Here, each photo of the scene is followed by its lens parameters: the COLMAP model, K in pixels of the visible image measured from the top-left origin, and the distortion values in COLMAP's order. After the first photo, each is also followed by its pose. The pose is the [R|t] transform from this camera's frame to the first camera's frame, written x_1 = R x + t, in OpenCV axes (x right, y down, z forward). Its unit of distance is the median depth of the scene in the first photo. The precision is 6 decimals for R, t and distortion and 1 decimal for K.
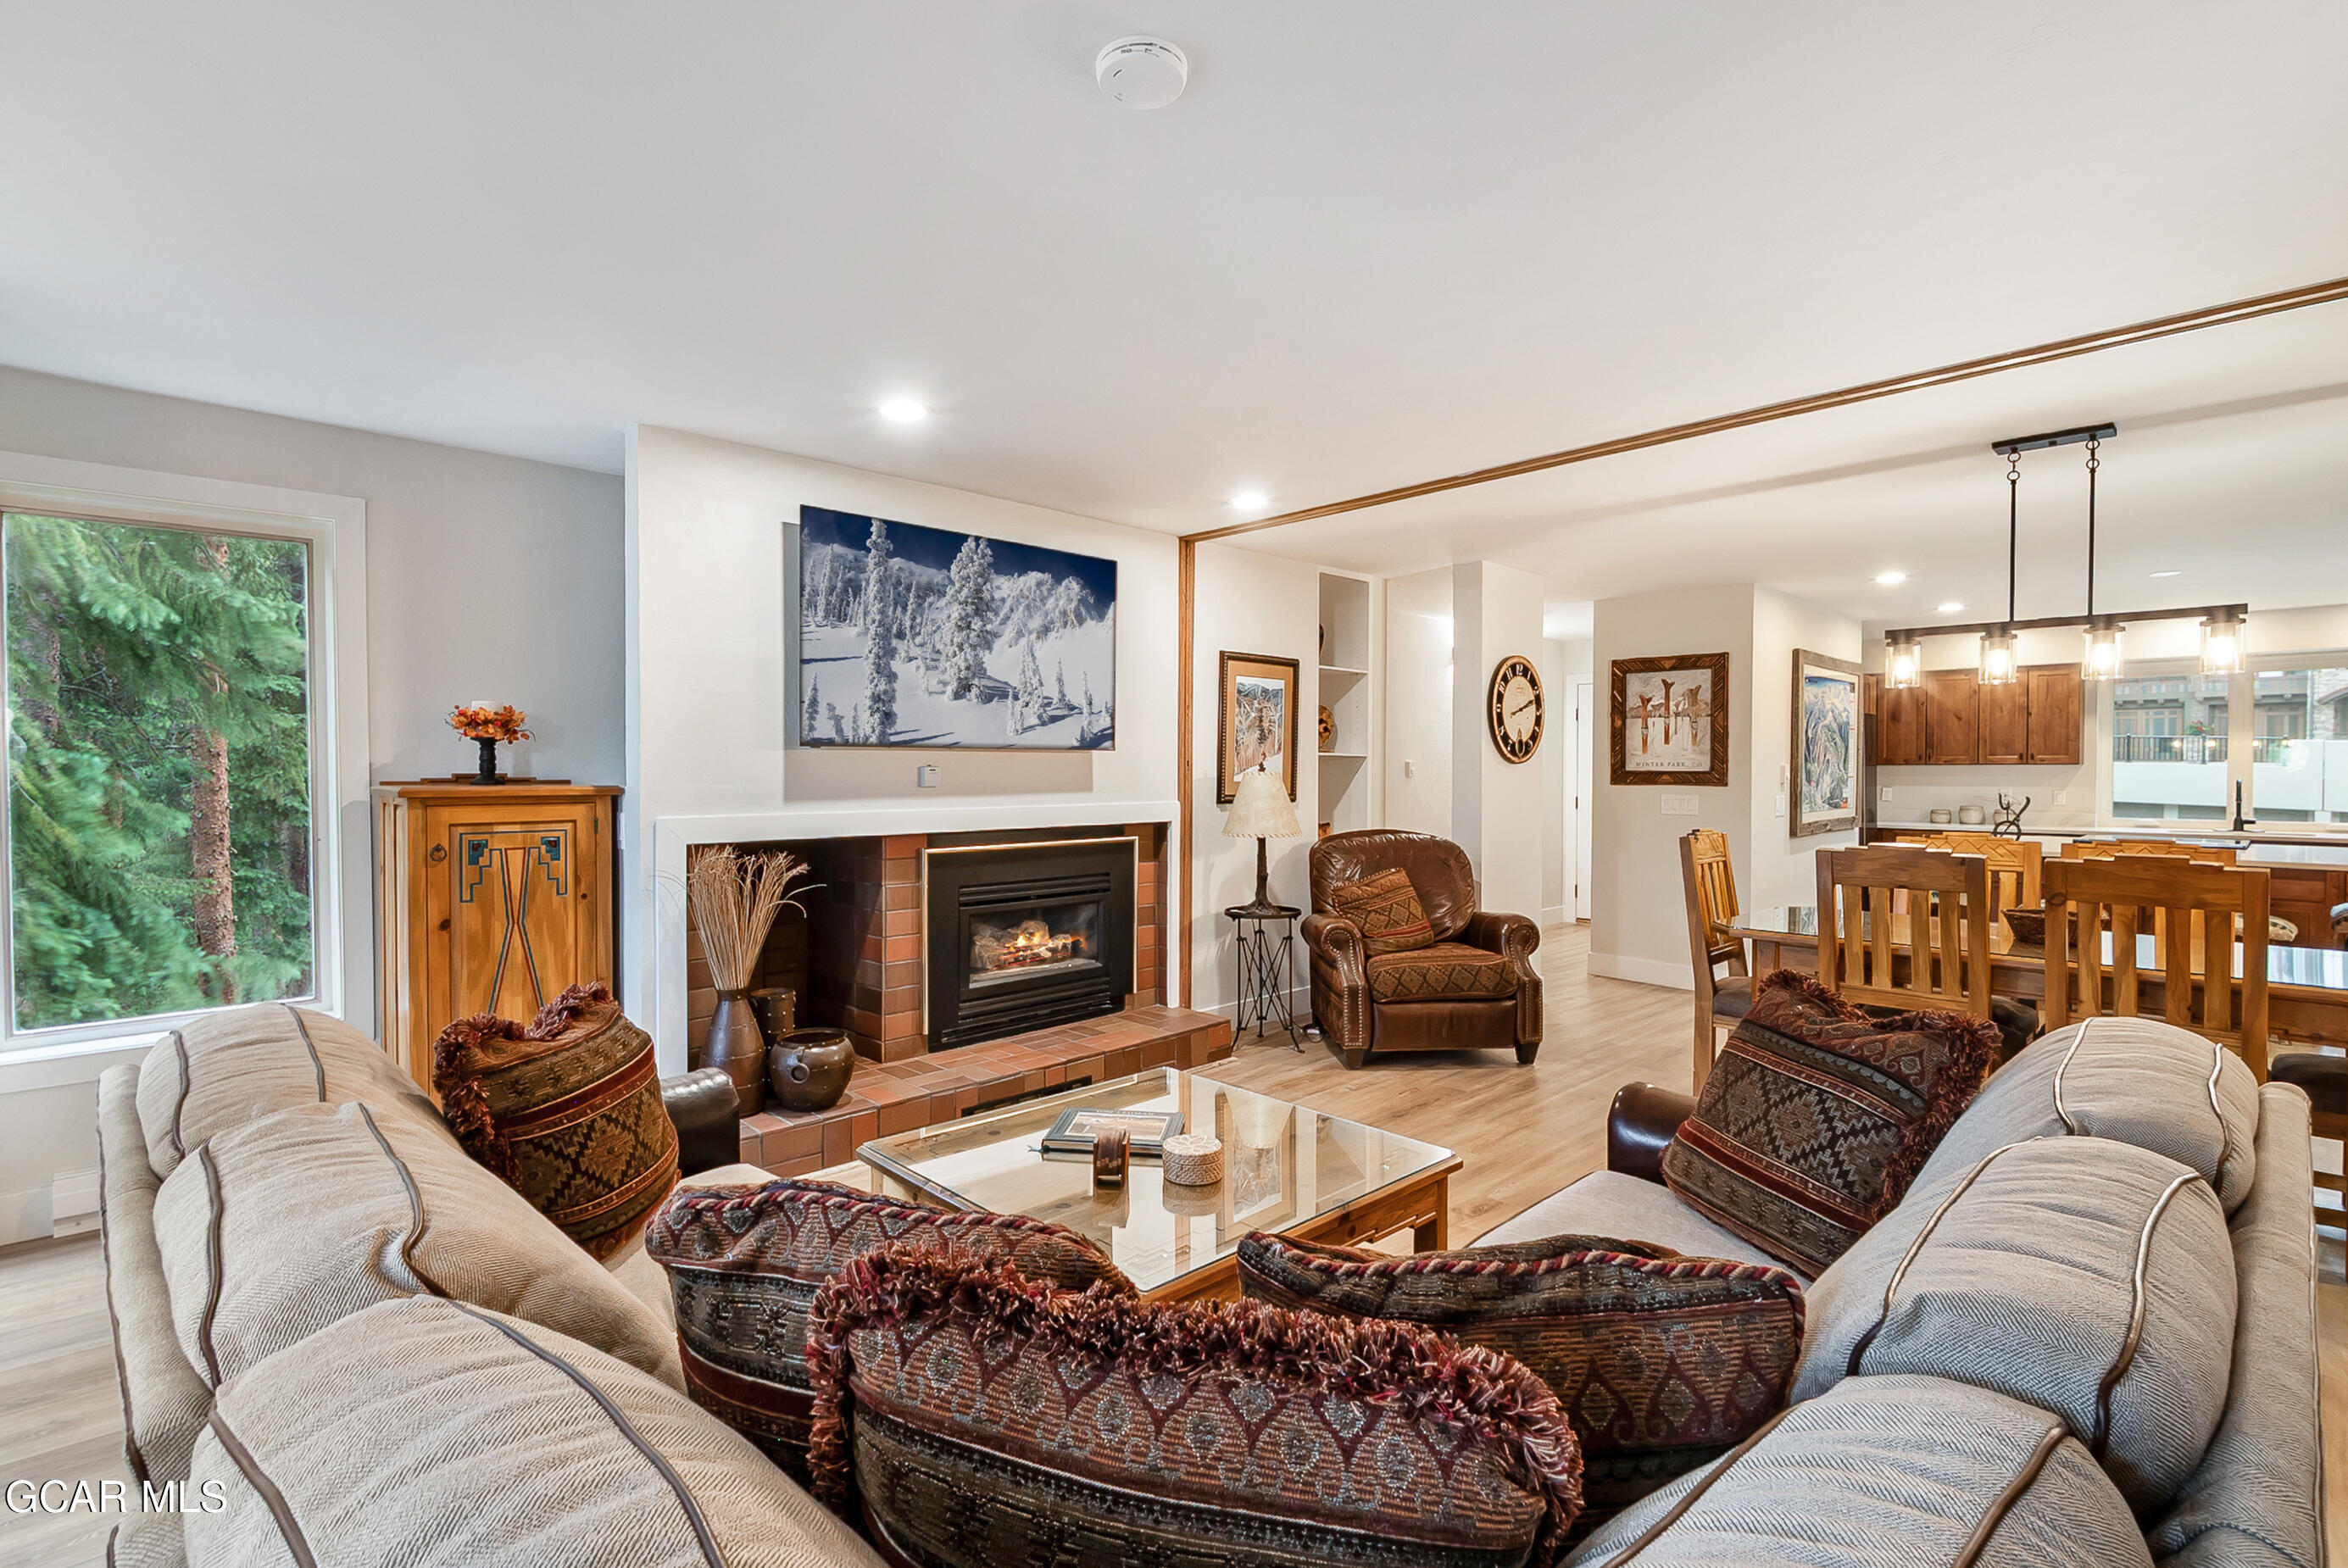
lens RADIAL K [[1089.2, 0, 1165.0], [0, 1089.2, 774.7], [0, 0, 1]] dist [0.008676, -0.000063]
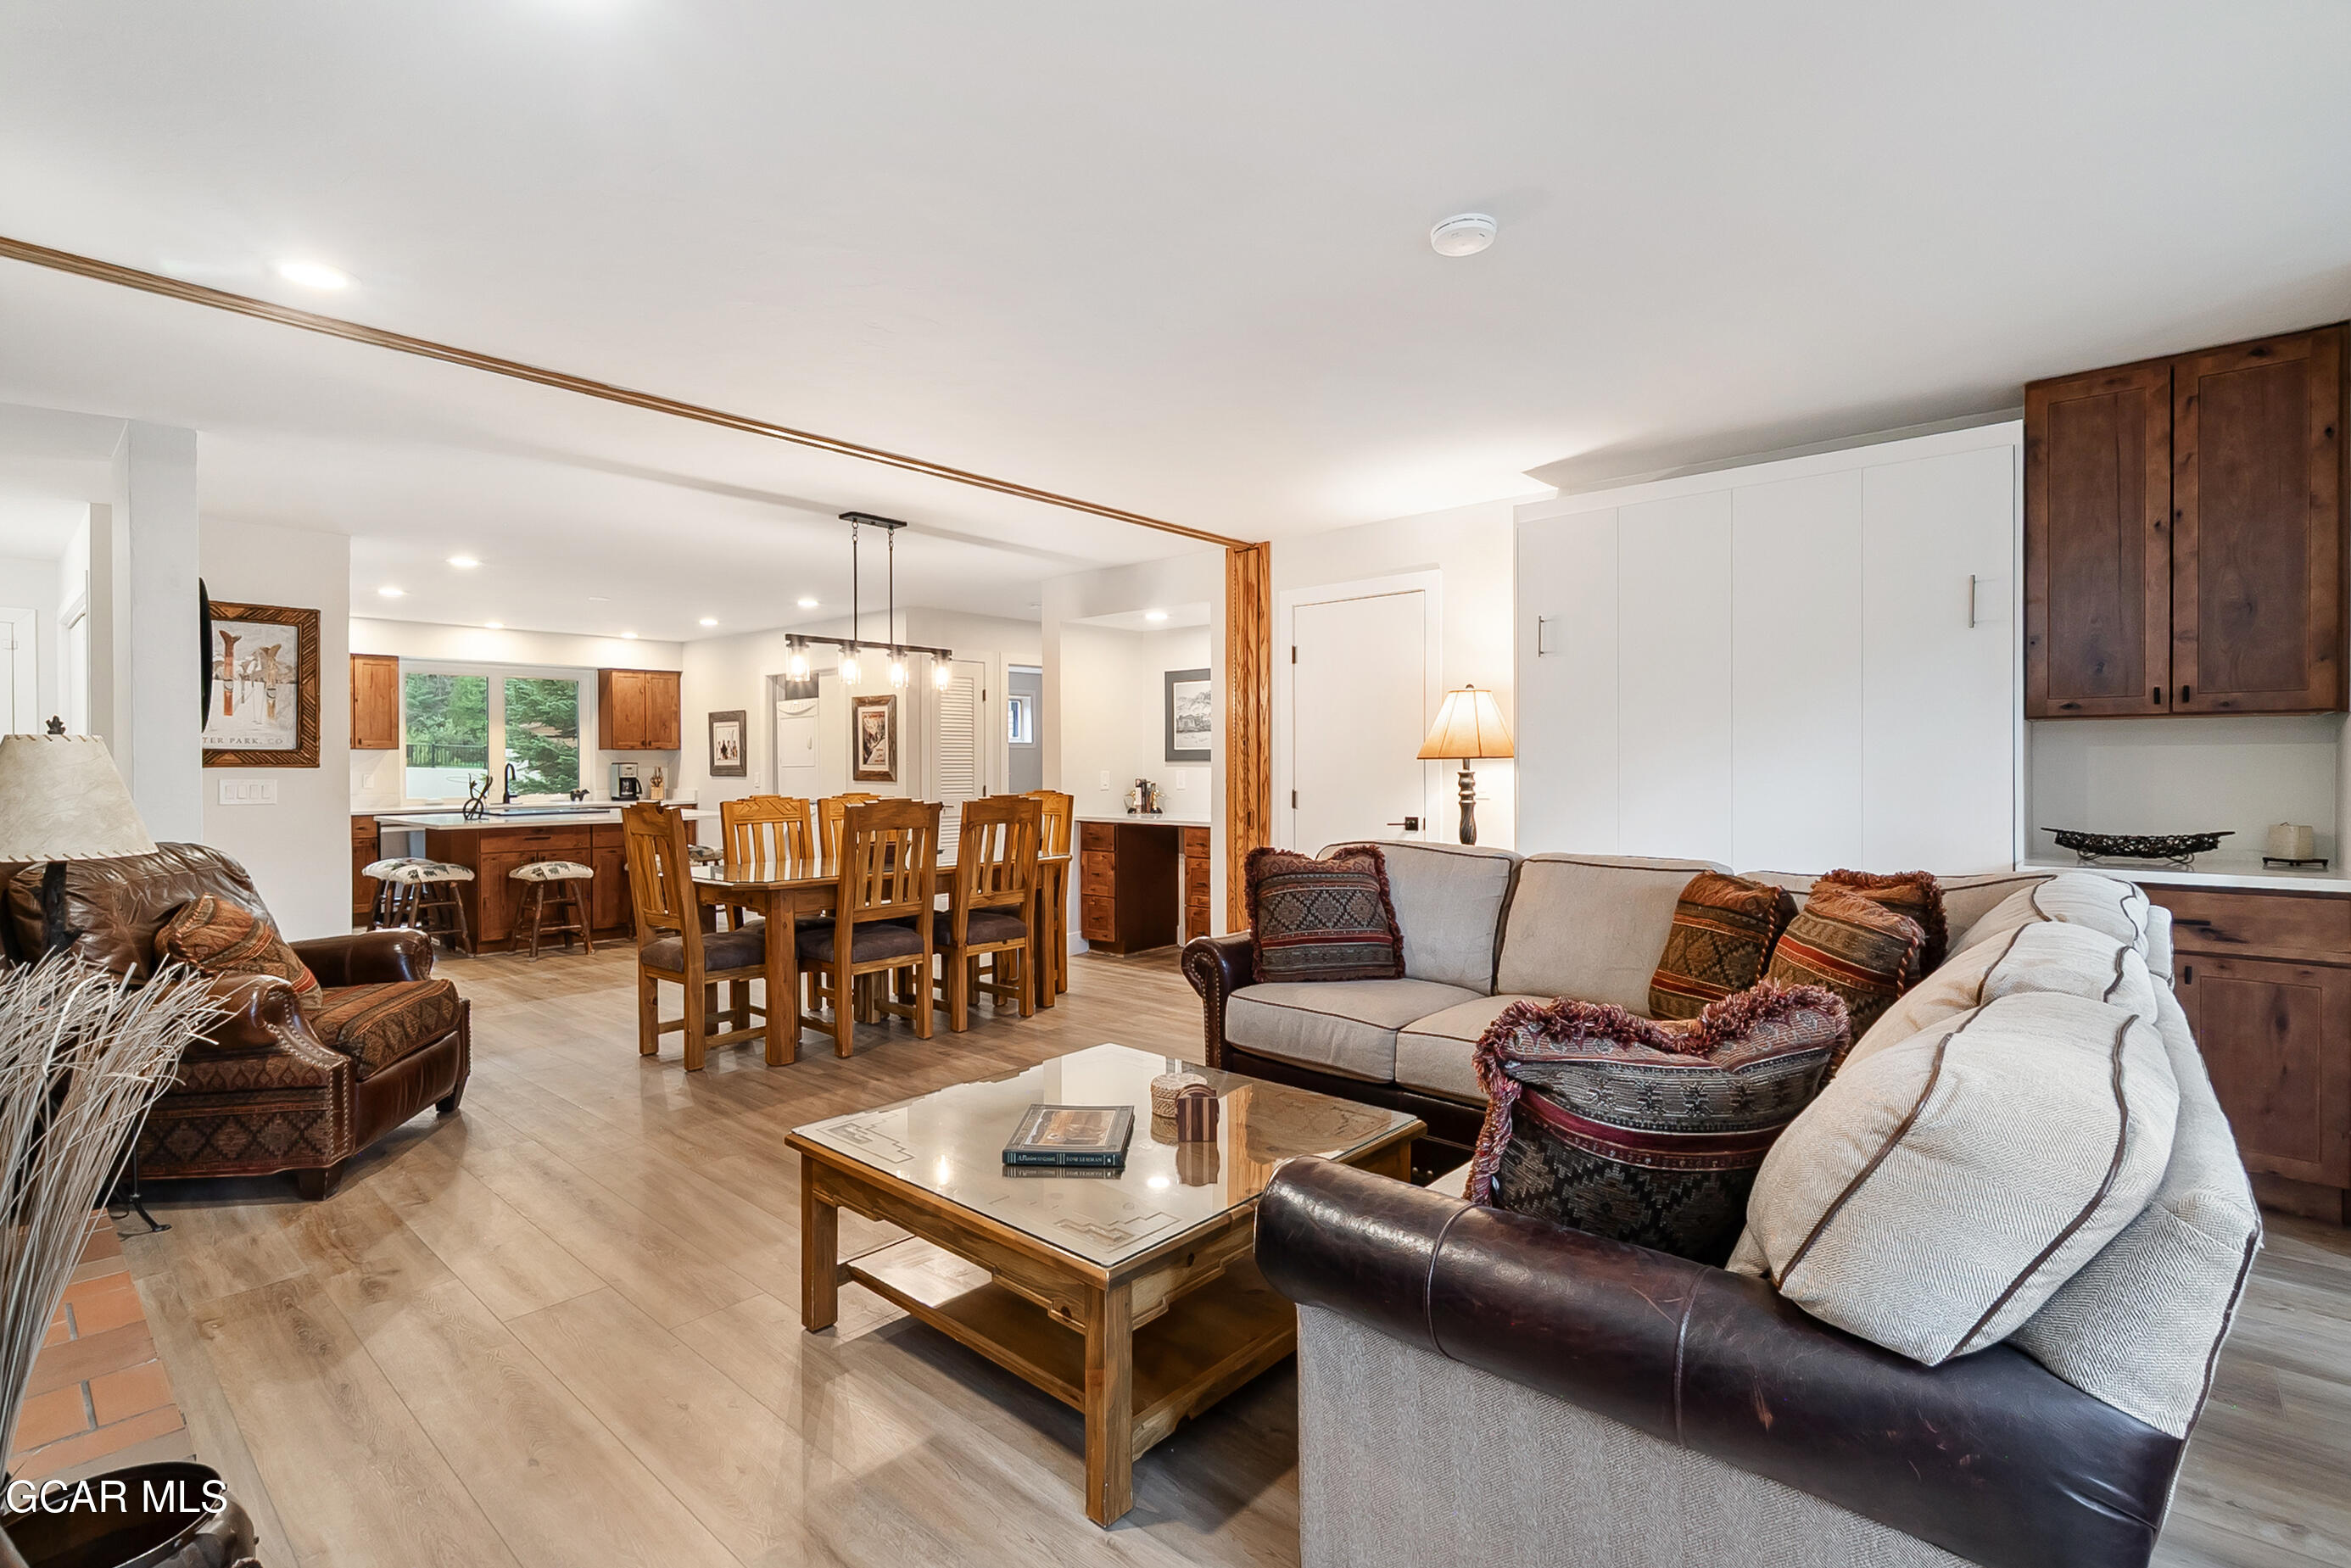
lens RADIAL K [[1082.9, 0, 1179.4], [0, 1082.9, 770.9], [0, 0, 1]] dist [-0.002245, -0.000381]
pose [[-0.077733, -0.007557, 0.996946, -0.436146], [0.007881, 0.999935, 0.008194, 0.013286], [-0.996943, 0.008494, -0.077668, 0.464285]]
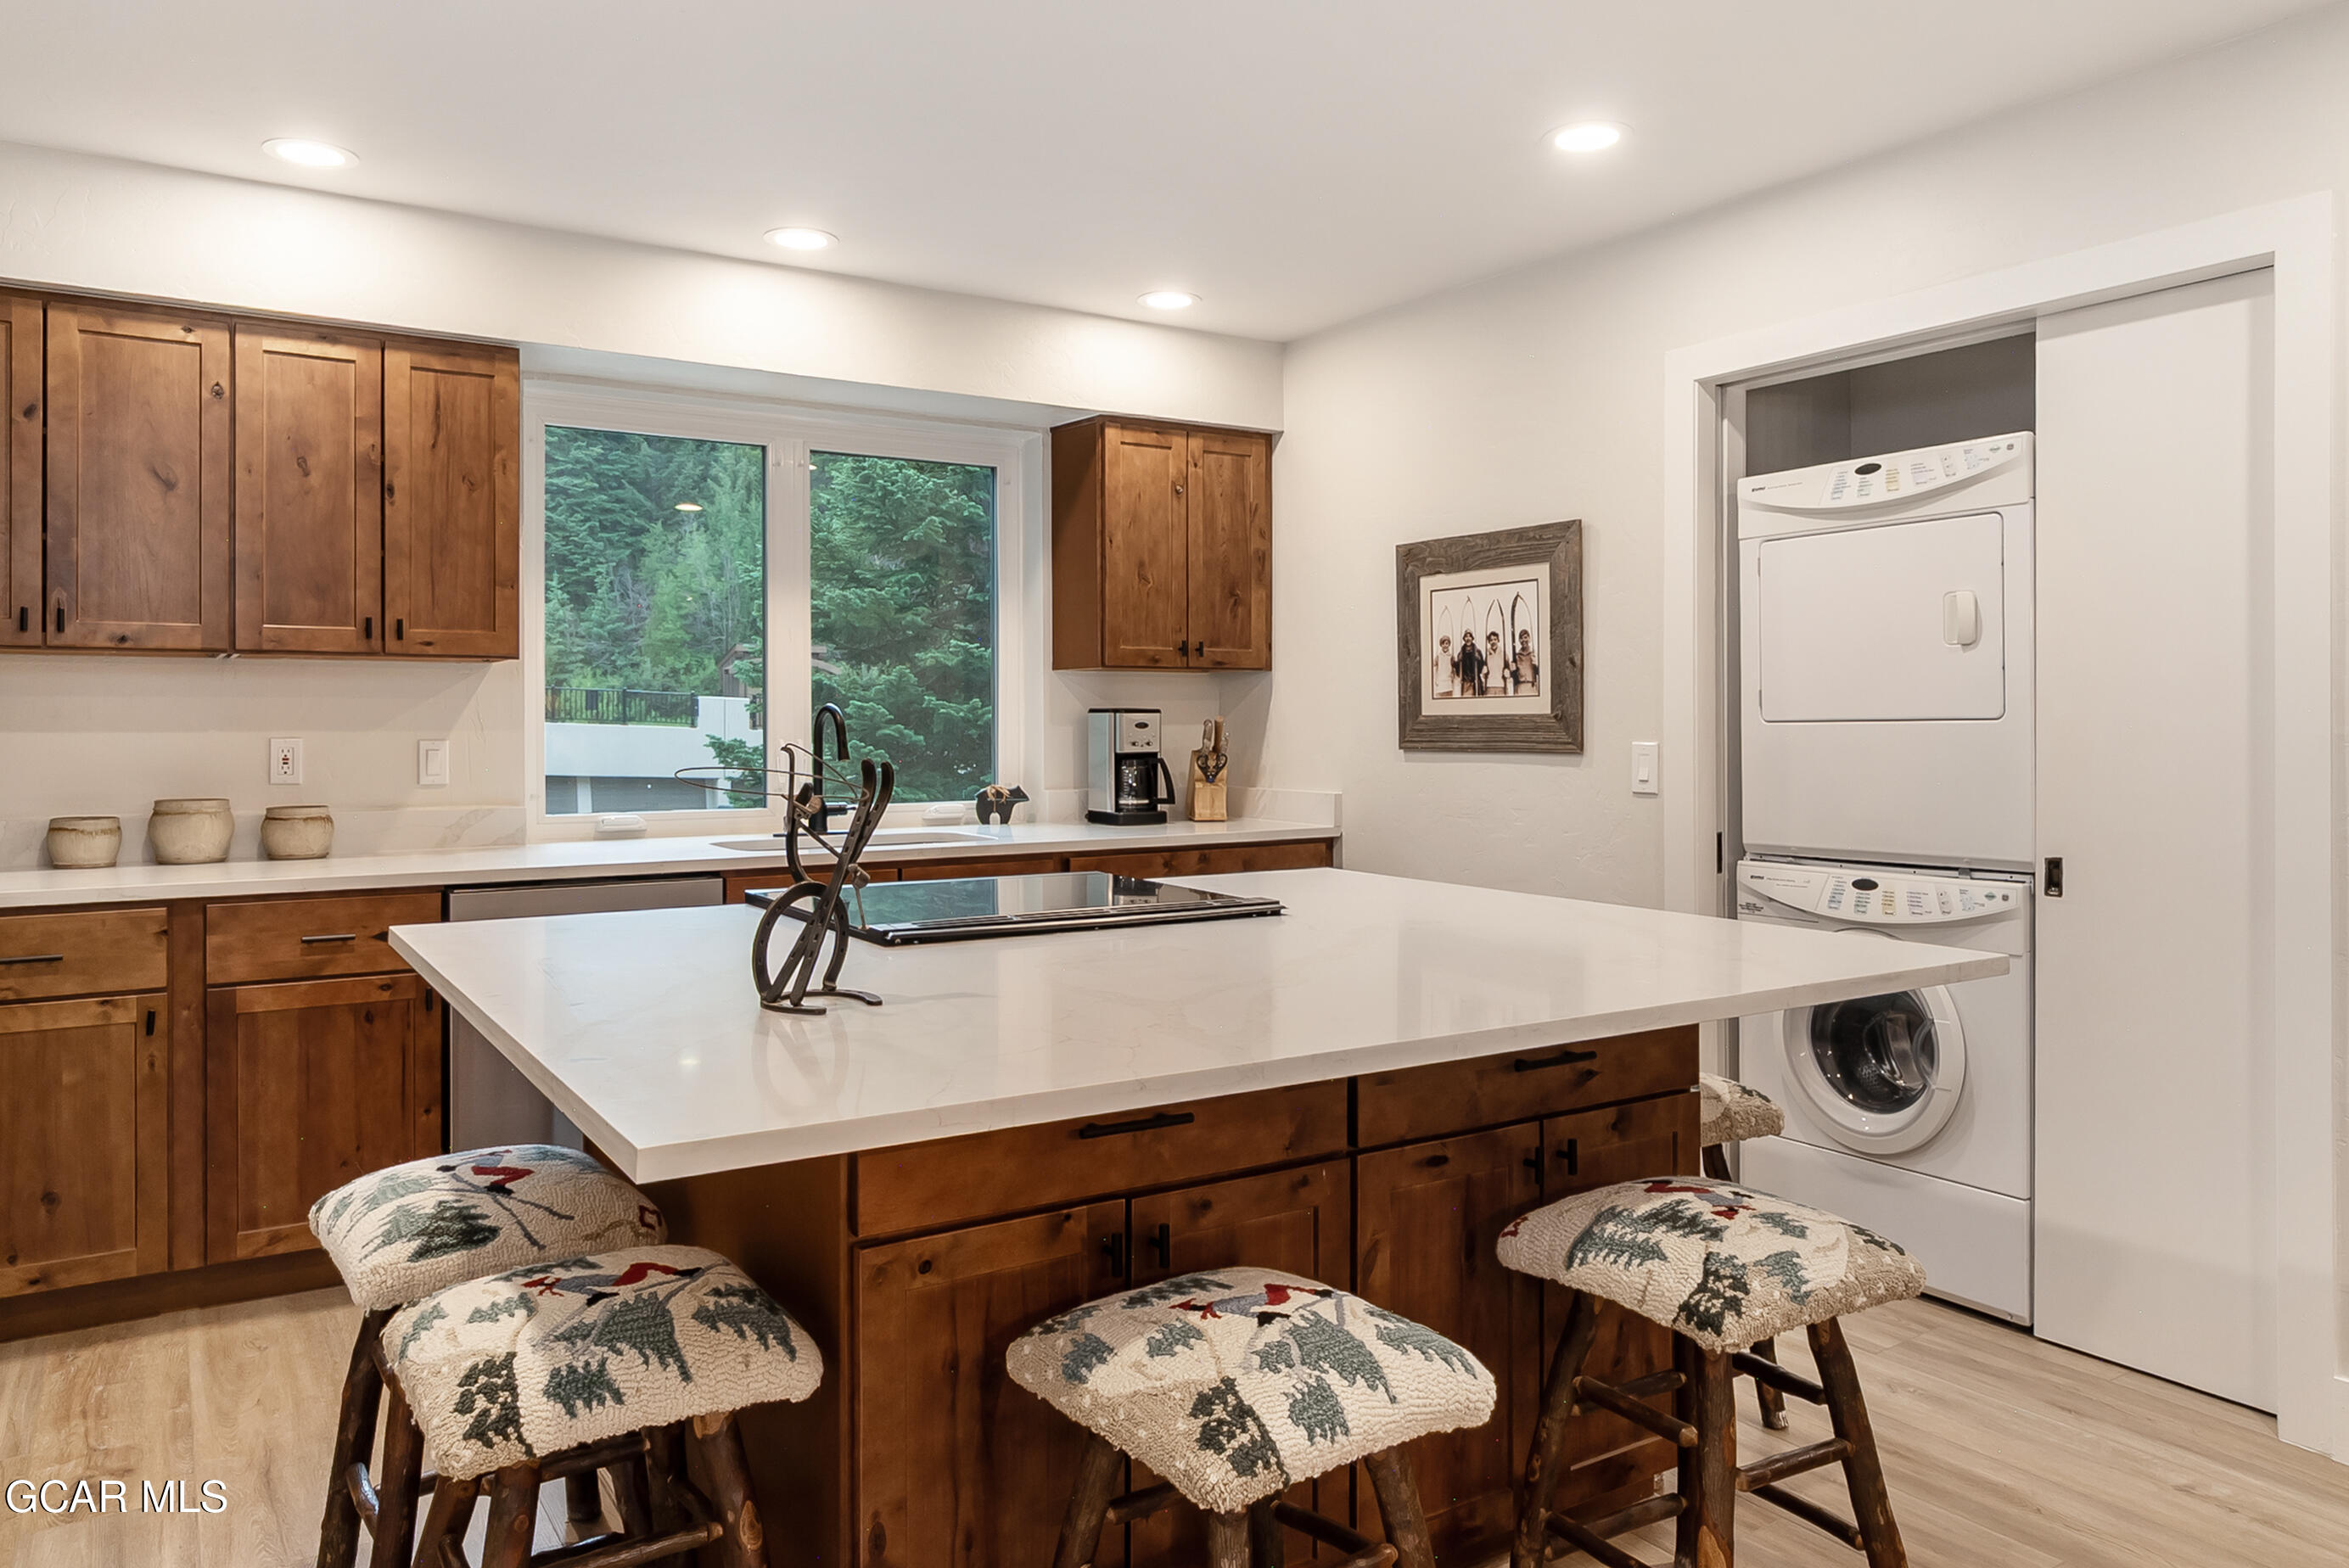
lens RADIAL K [[1587.2, 0, 1182.5], [0, 1587.2, 721.5], [0, 0, 1]] dist [-0.000950, -0.002890]
pose [[0.187105, -0.000600, 0.982340, 0.605152], [0.006202, 0.999981, -0.000571, 0.015321], [-0.982320, 0.006199, 0.187105, 1.065396]]
